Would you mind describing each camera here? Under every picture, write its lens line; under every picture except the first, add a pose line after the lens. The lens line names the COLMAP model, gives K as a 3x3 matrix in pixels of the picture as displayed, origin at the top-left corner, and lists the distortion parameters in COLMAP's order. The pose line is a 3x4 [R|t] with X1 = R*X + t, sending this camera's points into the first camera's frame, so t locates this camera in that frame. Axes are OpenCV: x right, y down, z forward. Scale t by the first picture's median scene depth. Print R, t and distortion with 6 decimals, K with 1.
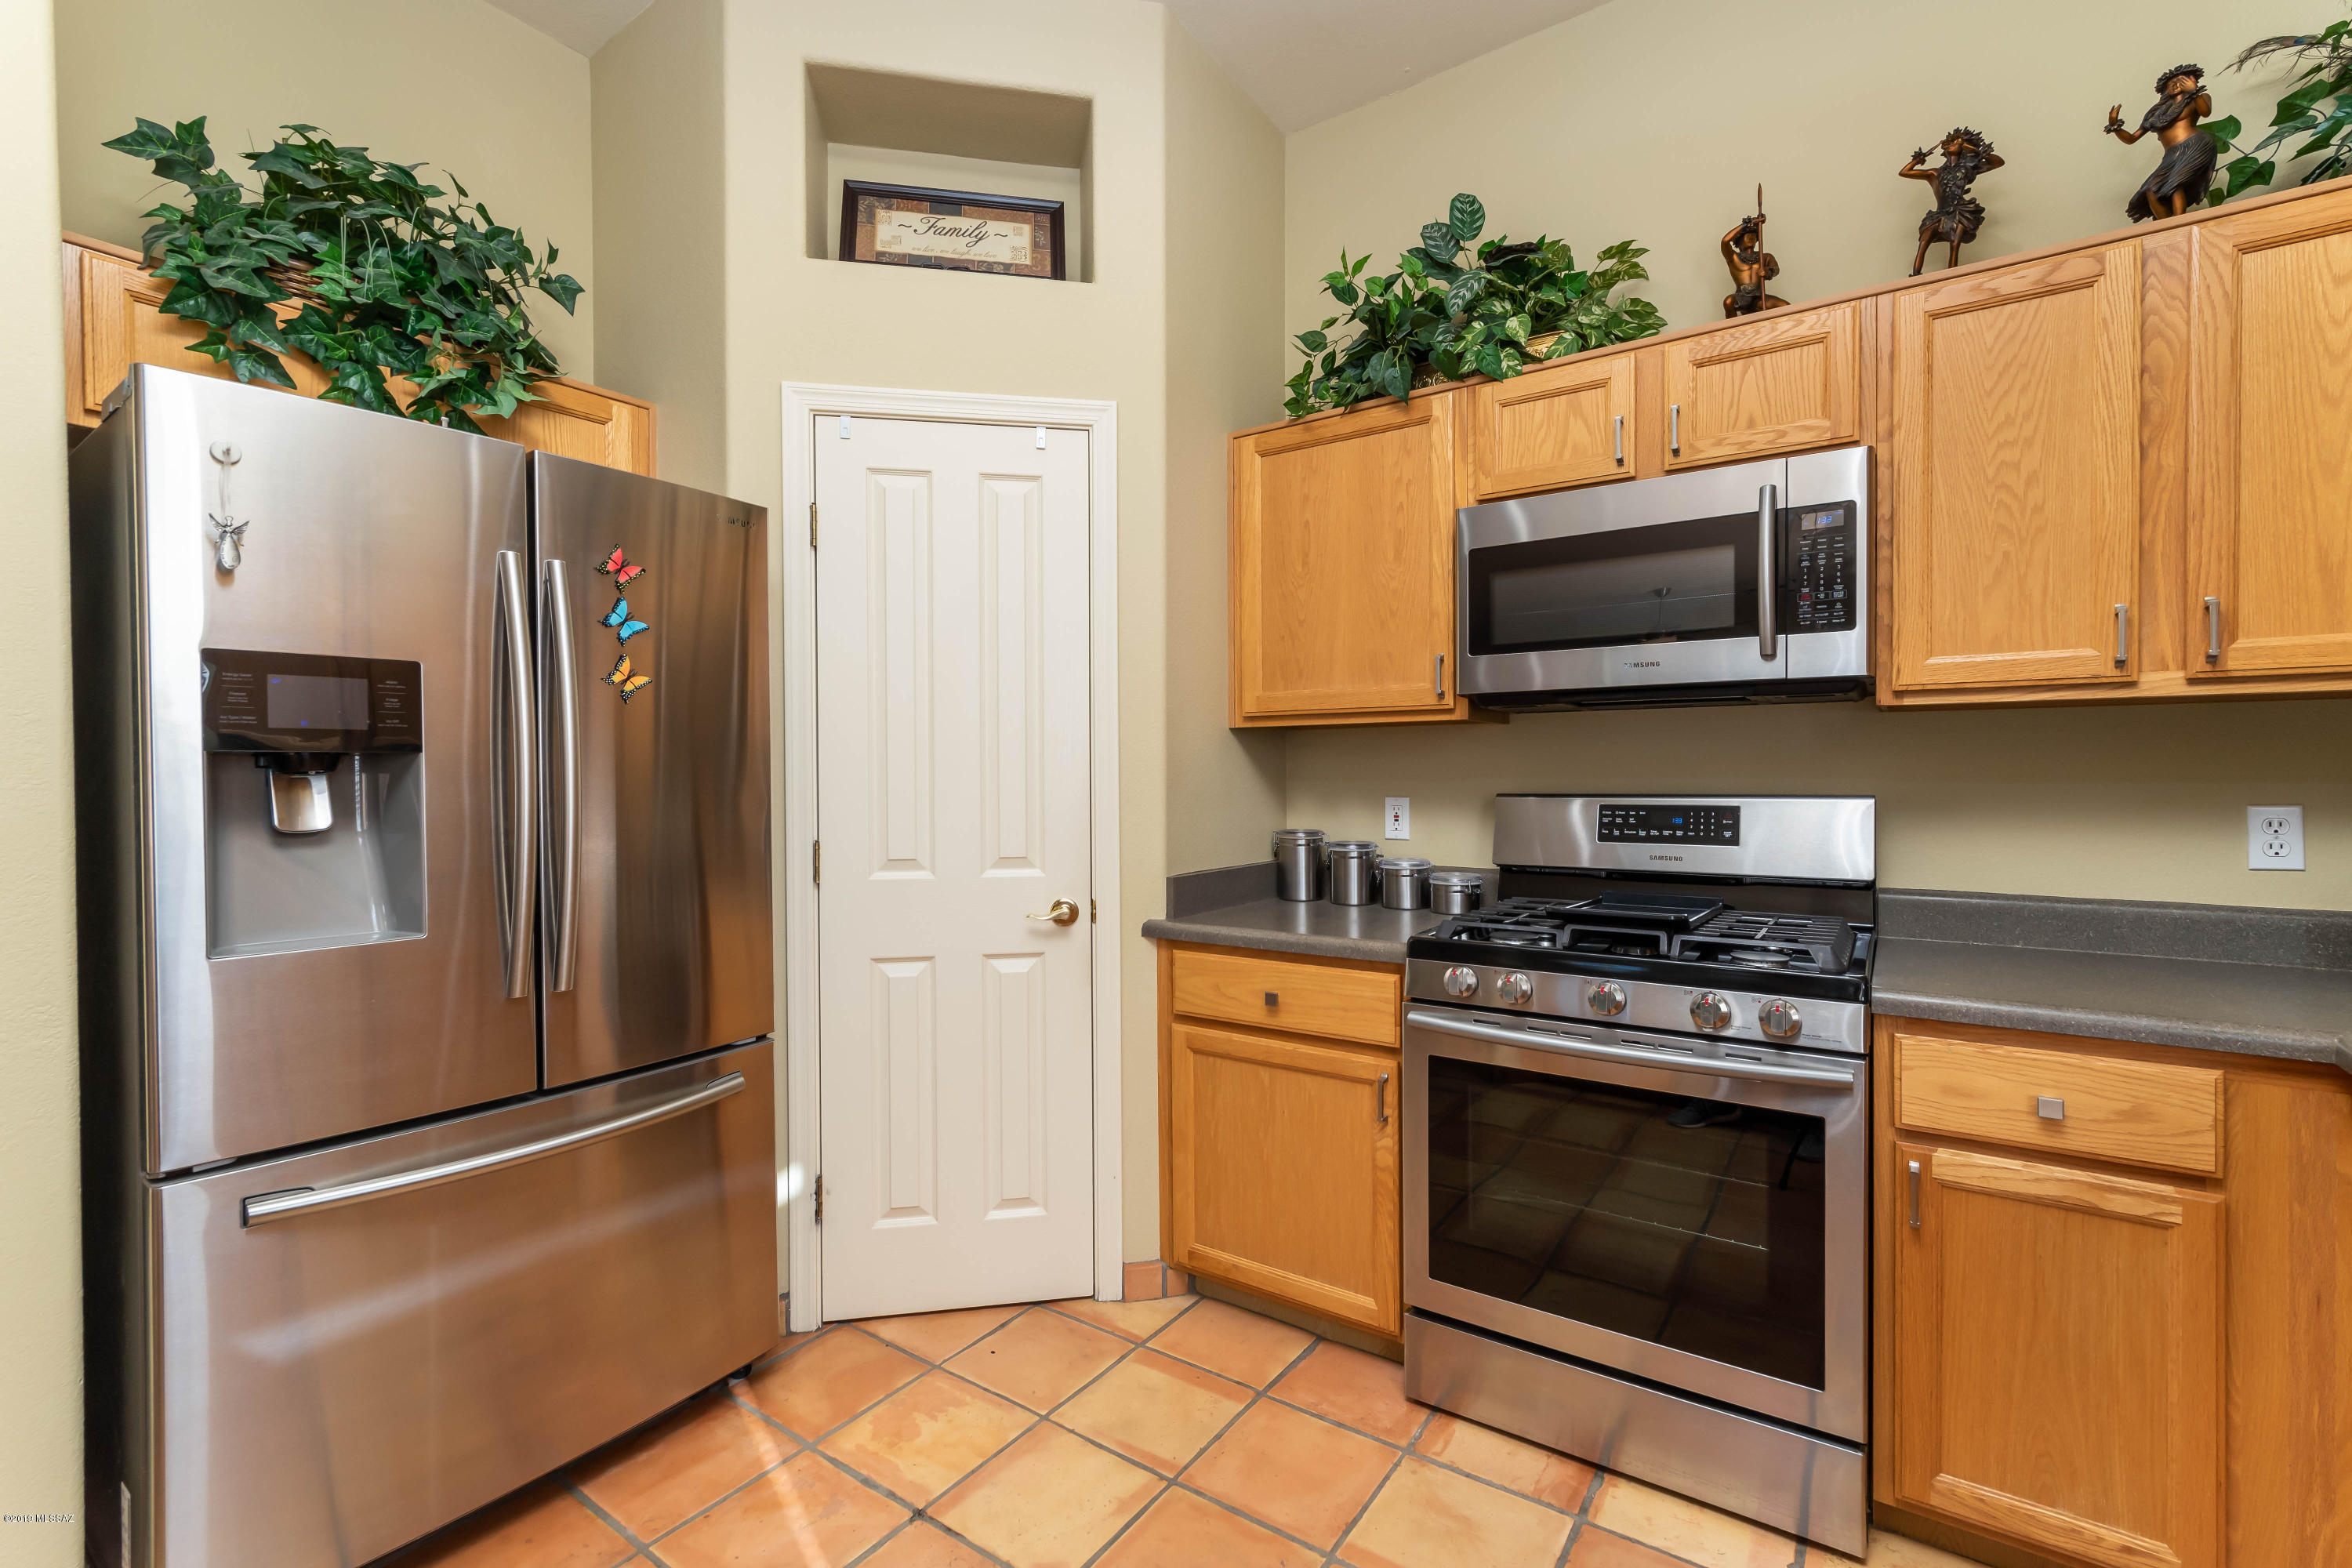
lens RADIAL K [[1025.9, 0, 1189.4], [0, 1025.9, 781.5], [0, 0, 1]] dist [-0.004831, 0.003909]
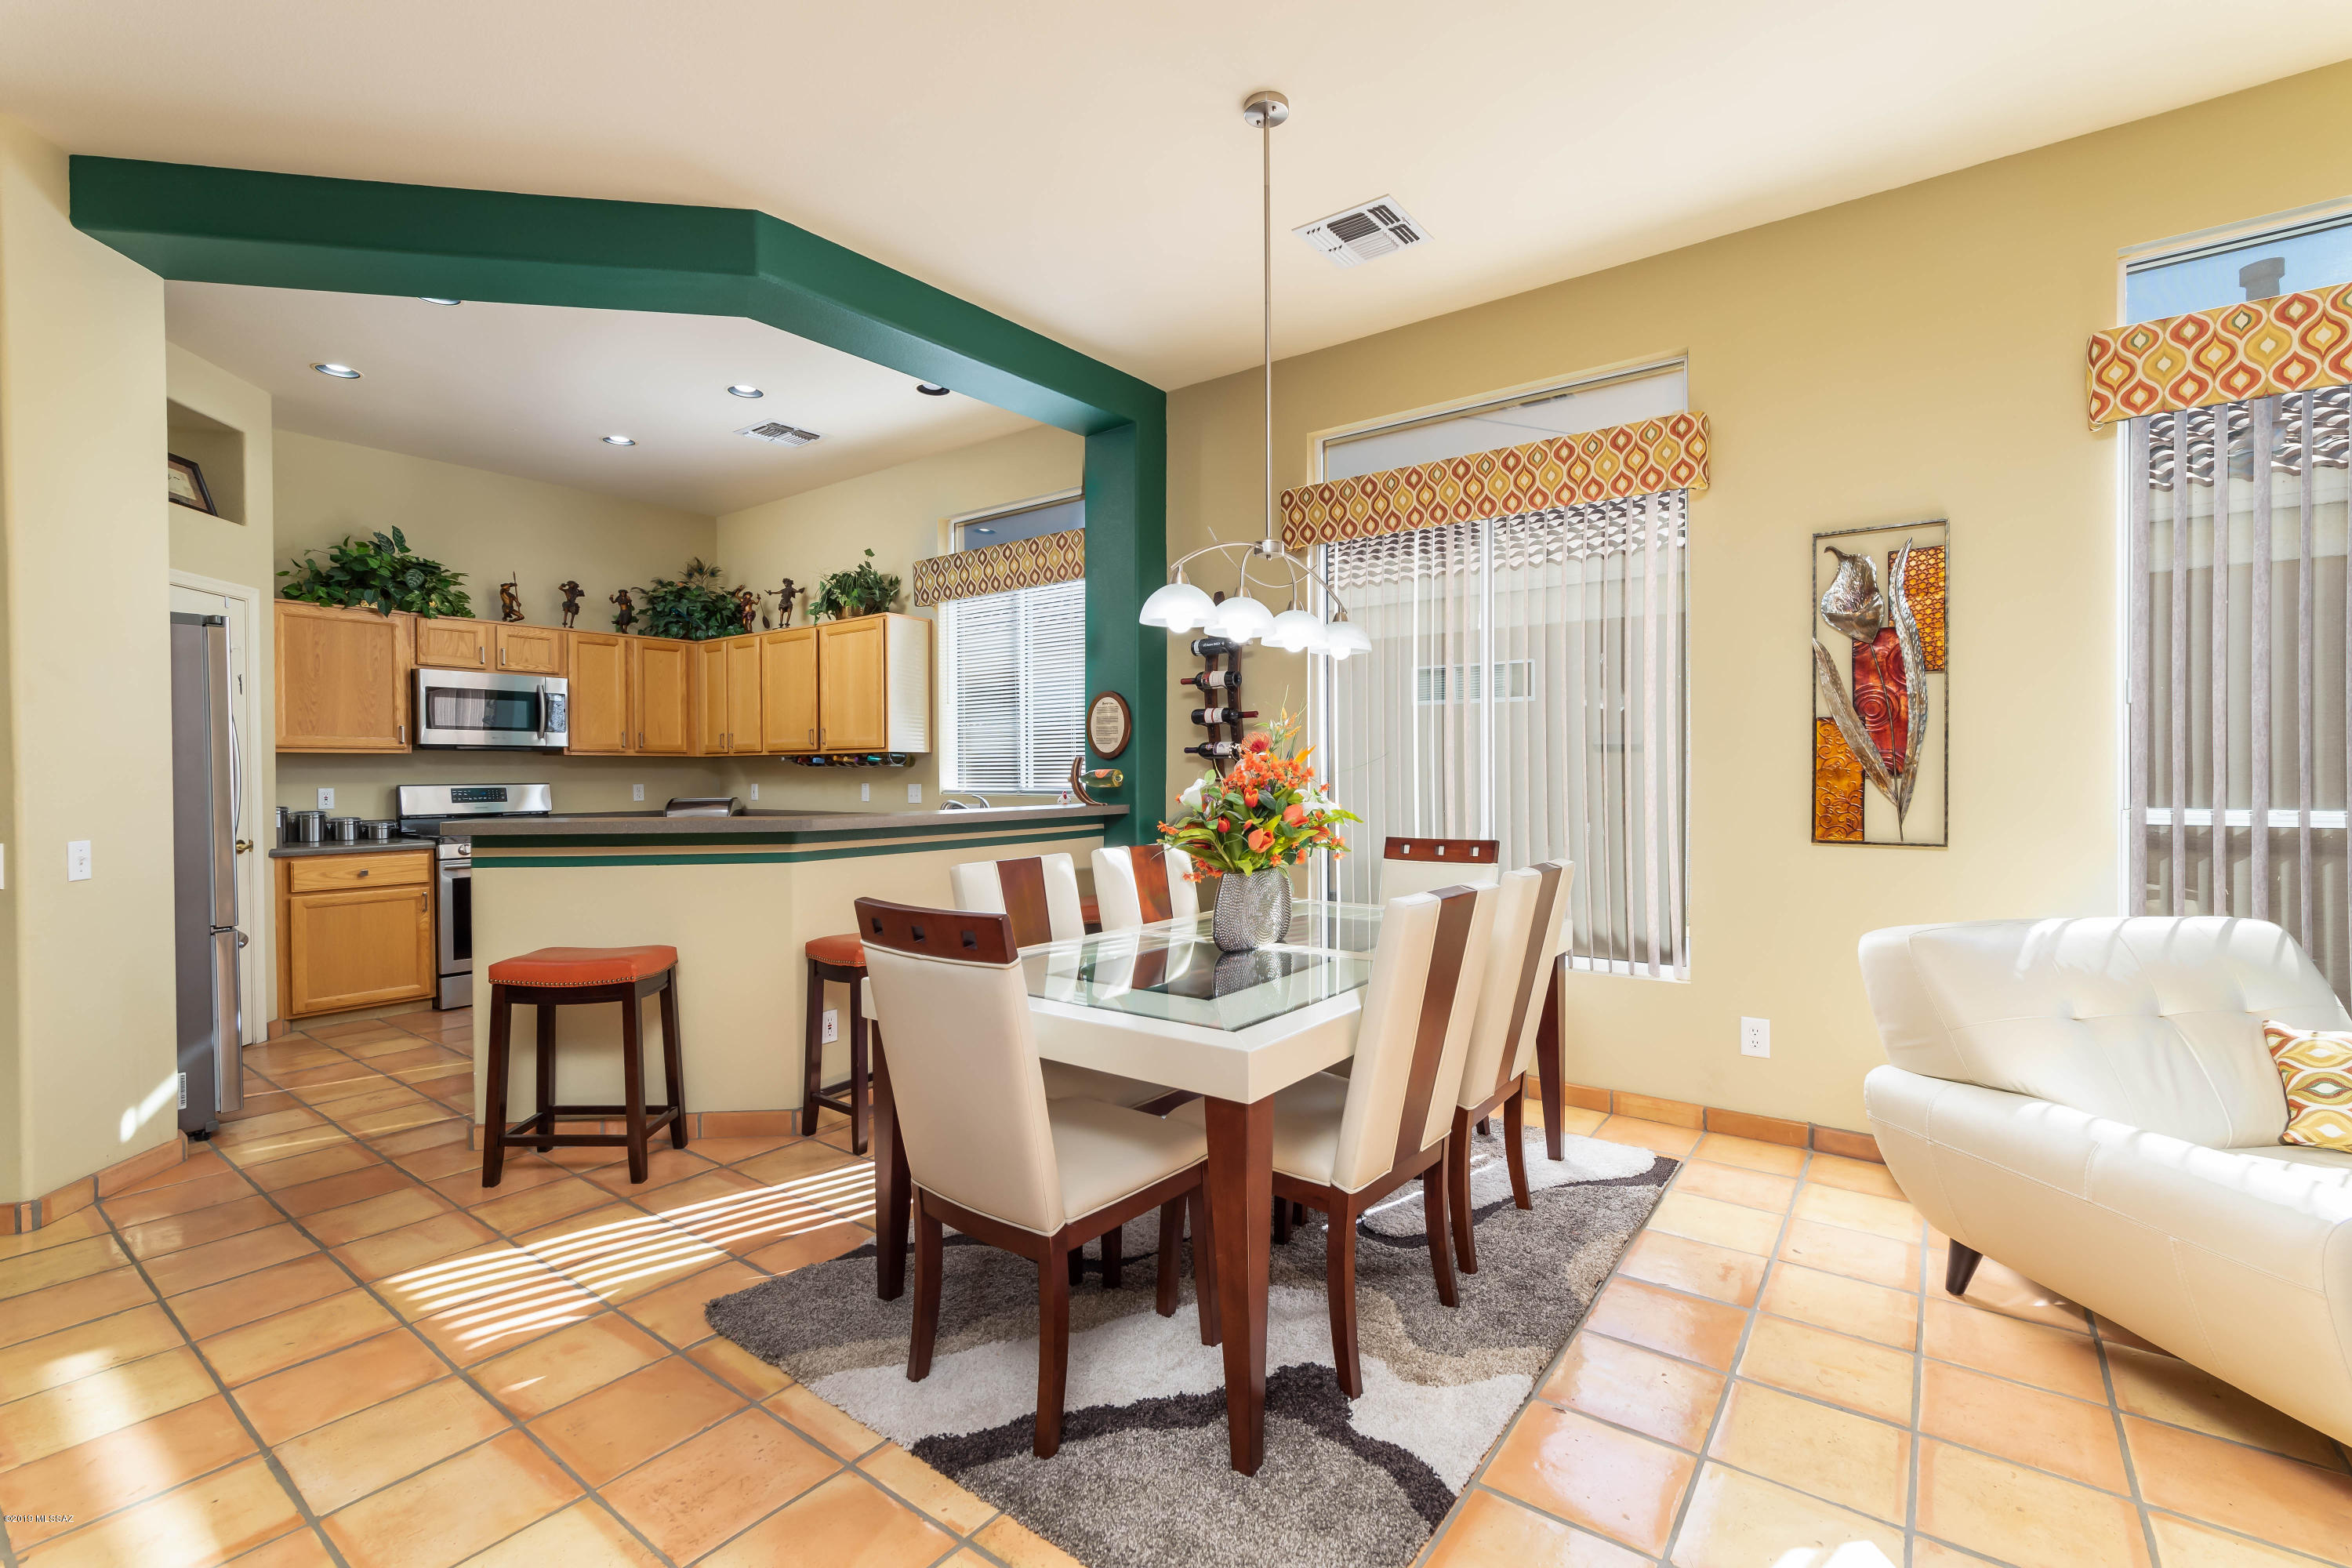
lens RADIAL K [[1025.9, 0, 1186.7], [0, 1025.9, 781.2], [0, 0, 1]] dist [-0.004831, 0.003909]
pose [[0.025733, -0.002974, 0.999664, -2.204124], [0.015513, 0.999876, 0.002576, 0.028298], [-0.999548, 0.015442, 0.025776, -0.927743]]
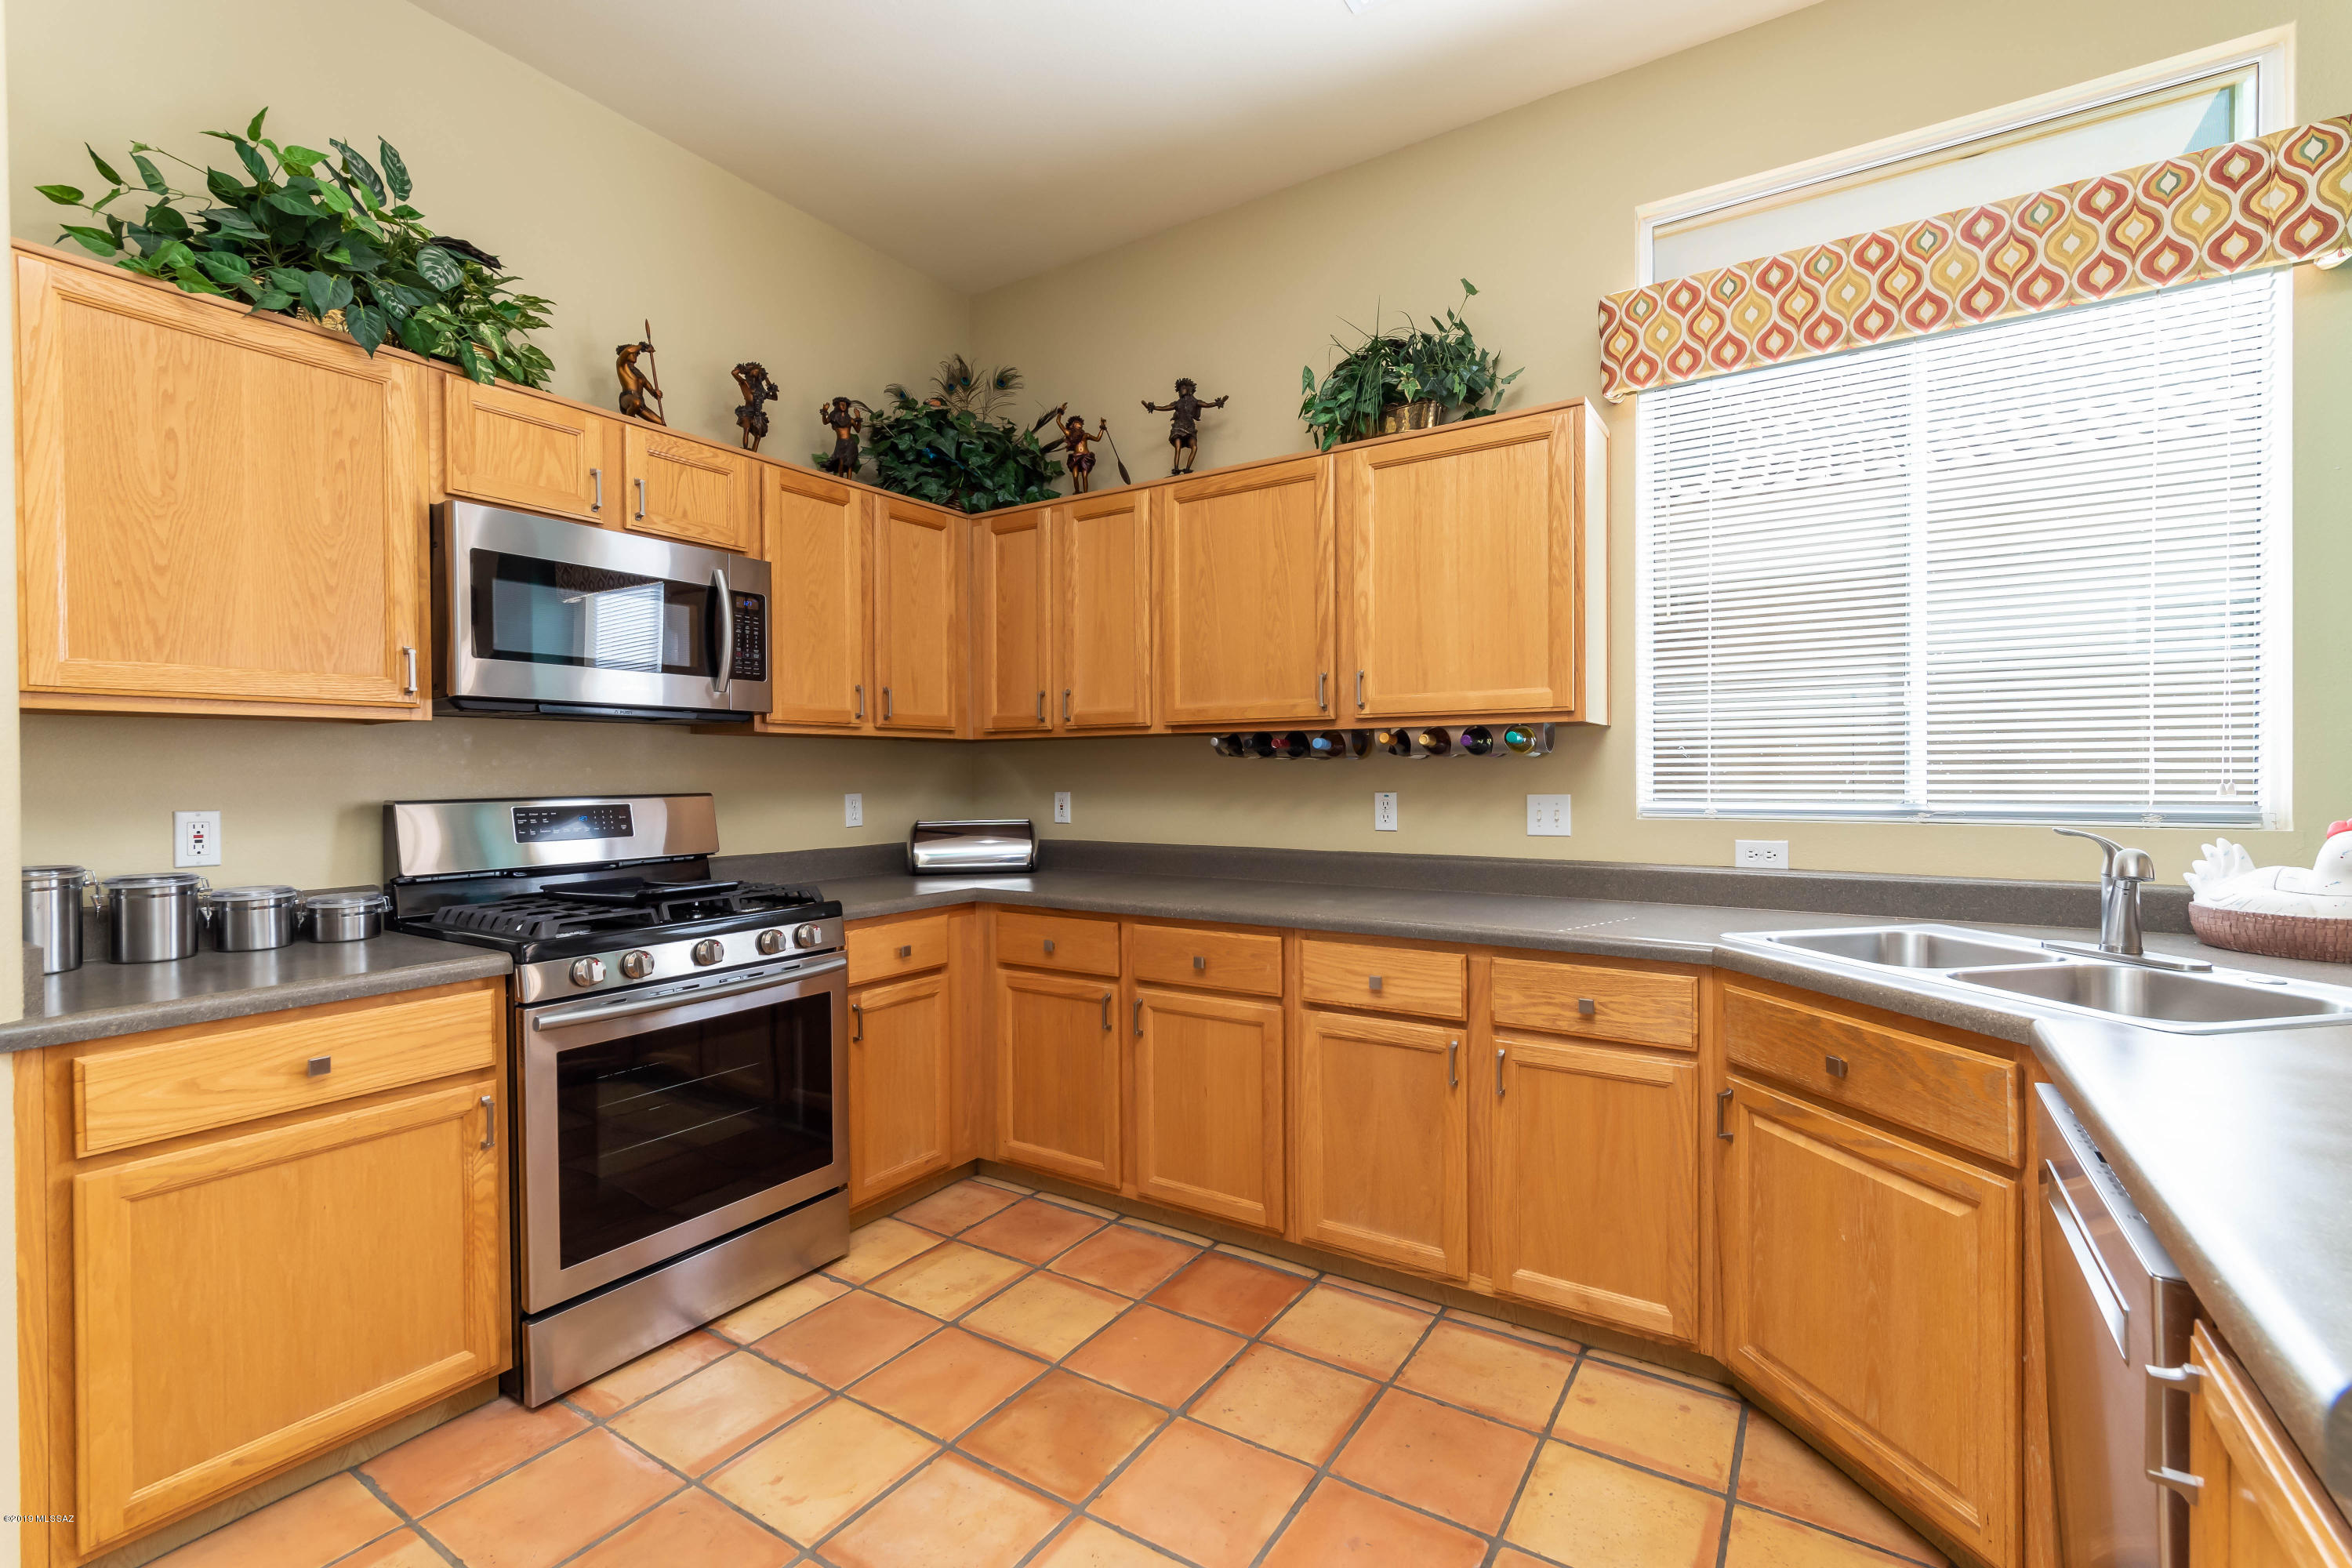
lens RADIAL K [[1025.9, 0, 1190.0], [0, 1025.9, 780.6], [0, 0, 1]] dist [-0.004831, 0.003909]
pose [[-0.042434, -0.003427, 0.999093, -0.734560], [0.016733, 0.999851, 0.004140, 0.001972], [-0.998959, 0.016893, -0.042370, 0.368578]]
